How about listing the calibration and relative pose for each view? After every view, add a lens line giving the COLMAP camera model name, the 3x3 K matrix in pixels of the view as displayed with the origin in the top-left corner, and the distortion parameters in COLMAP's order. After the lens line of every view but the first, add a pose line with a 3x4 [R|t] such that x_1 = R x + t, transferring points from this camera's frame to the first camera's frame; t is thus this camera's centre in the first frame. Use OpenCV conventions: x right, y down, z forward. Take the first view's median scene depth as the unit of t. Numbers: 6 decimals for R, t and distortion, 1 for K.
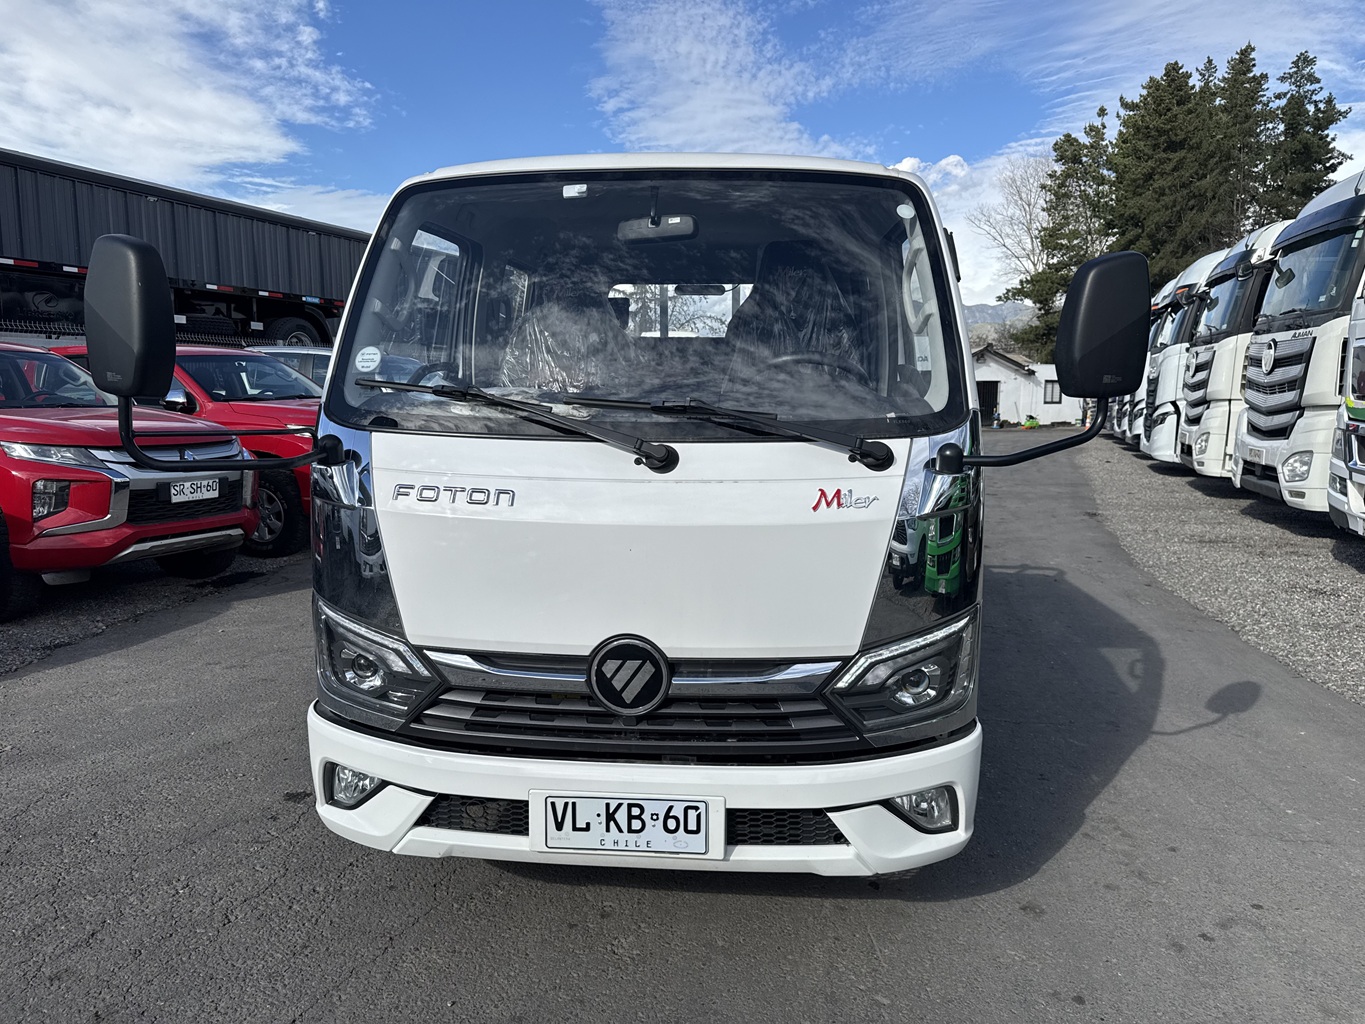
lens RADIAL K [[963.5, 0, 677.9], [0, 963.5, 528.7], [0, 0, 1]] dist [0.043747, -0.036003]
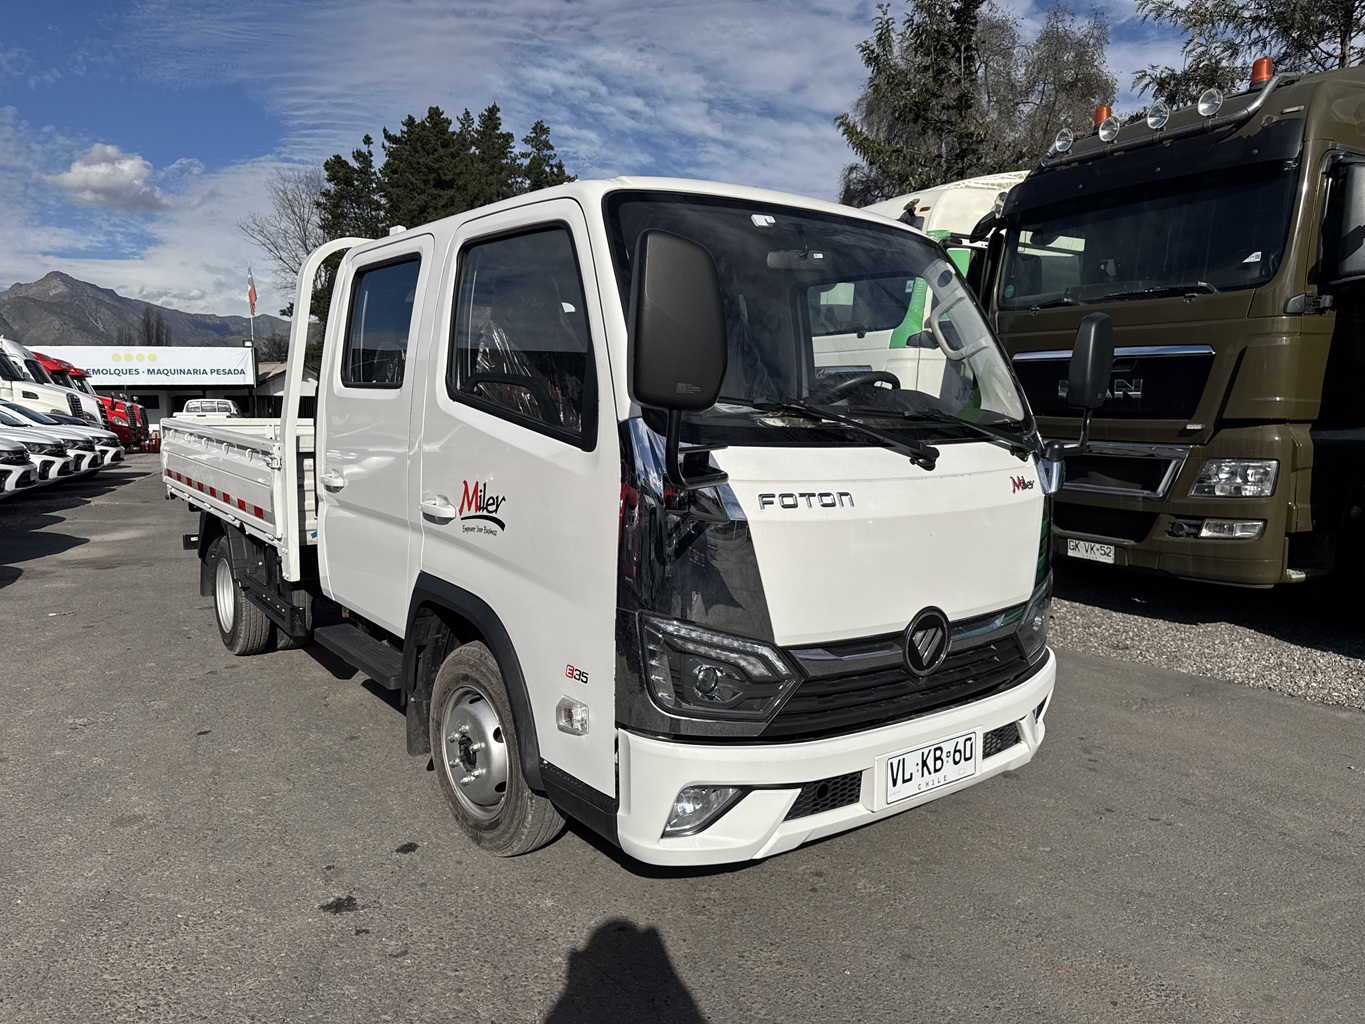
lens RADIAL K [[985.4, 0, 685.6], [0, 985.4, 536.9], [0, 0, 1]] dist [0.000703, -0.017288]
pose [[0.750209, -0.086131, 0.655567, -1.035218], [0.093778, 0.995317, 0.023452, -0.032090], [-0.654517, 0.043884, 0.754773, 0.266413]]
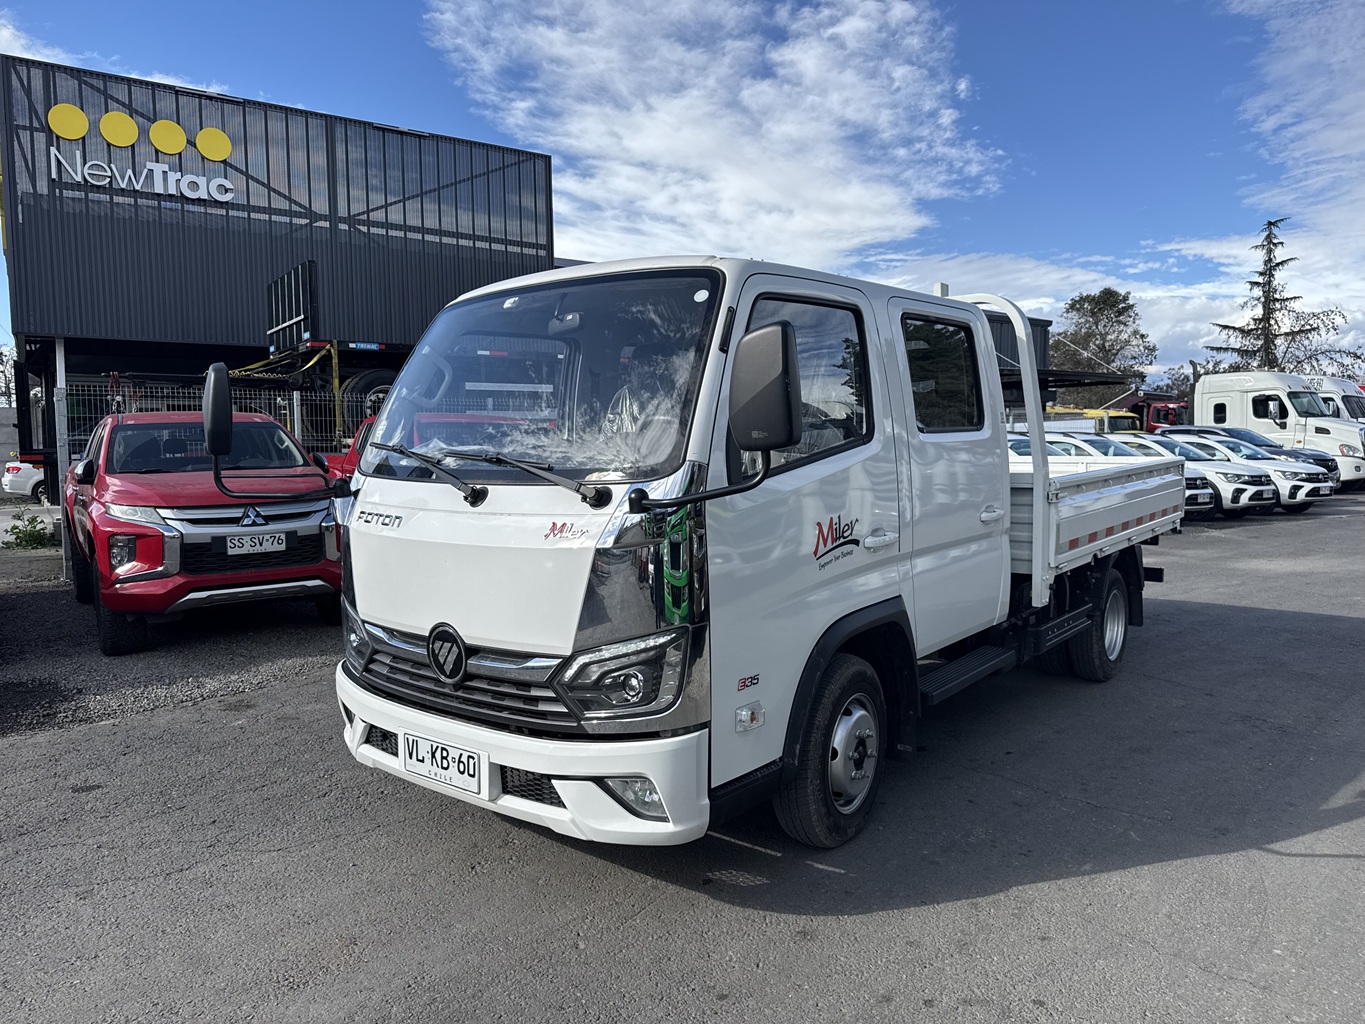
lens RADIAL K [[976.9, 0, 682.5], [0, 976.9, 512.0], [0, 0, 1]] dist [-0.002269, -0.007561]
pose [[0.821857, 0.024749, -0.569156, 0.987618], [-0.067581, 0.996237, -0.054266, 0.005026], [0.565672, 0.083063, 0.820437, 0.031092]]
